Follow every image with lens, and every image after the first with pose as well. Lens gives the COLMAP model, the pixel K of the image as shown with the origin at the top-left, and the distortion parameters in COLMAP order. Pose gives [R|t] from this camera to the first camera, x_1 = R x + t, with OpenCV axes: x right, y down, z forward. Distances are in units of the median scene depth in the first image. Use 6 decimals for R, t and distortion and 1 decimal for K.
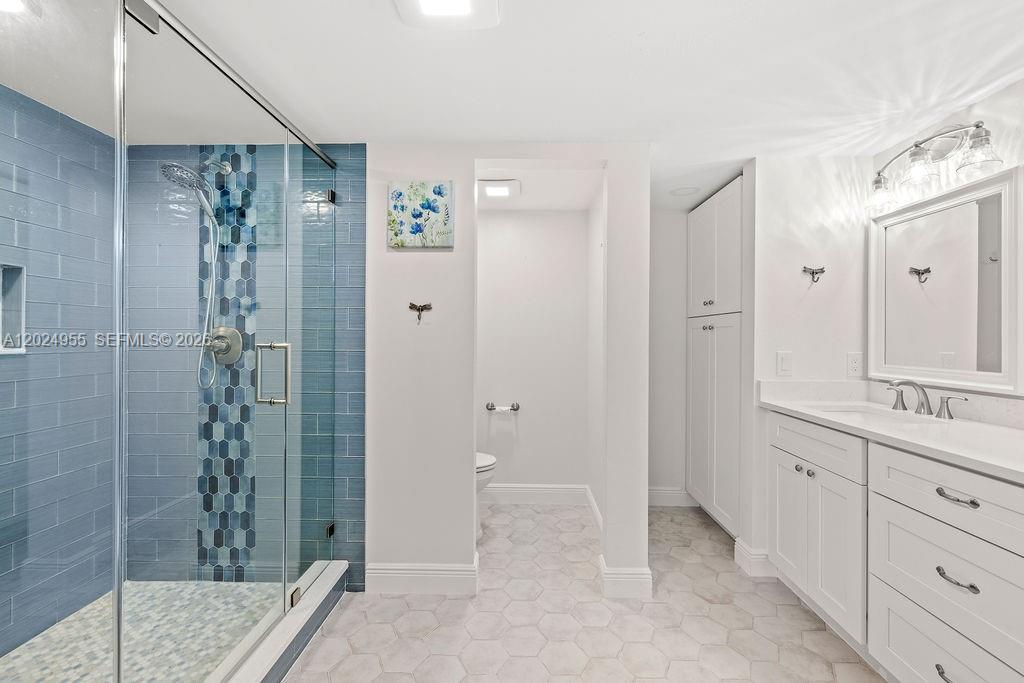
lens RADIAL K [[431.5, 0, 511.0], [0, 431.5, 330.3], [0, 0, 1]] dist [-0.000933, 0.000016]
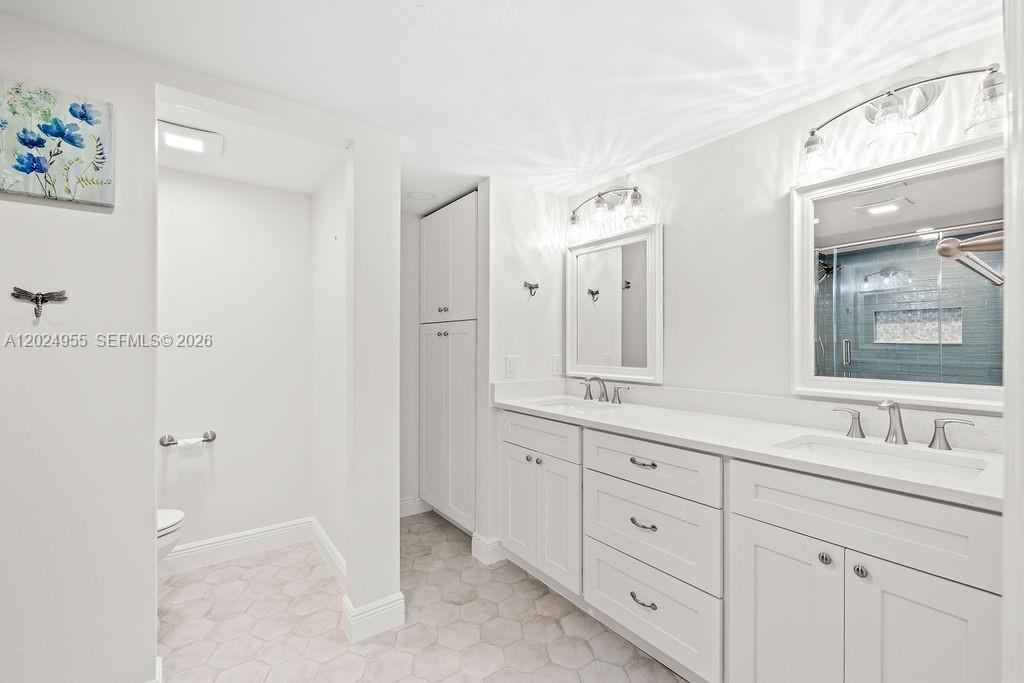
lens RADIAL K [[434.5, 0, 505.0], [0, 434.5, 339.1], [0, 0, 1]] dist [0.000467, 0.000135]
pose [[0.783810, 0.001432, 0.621000, -0.087052], [-0.006255, 0.999965, 0.005589, -0.000834], [-0.620970, -0.008264, 0.783791, 0.131837]]
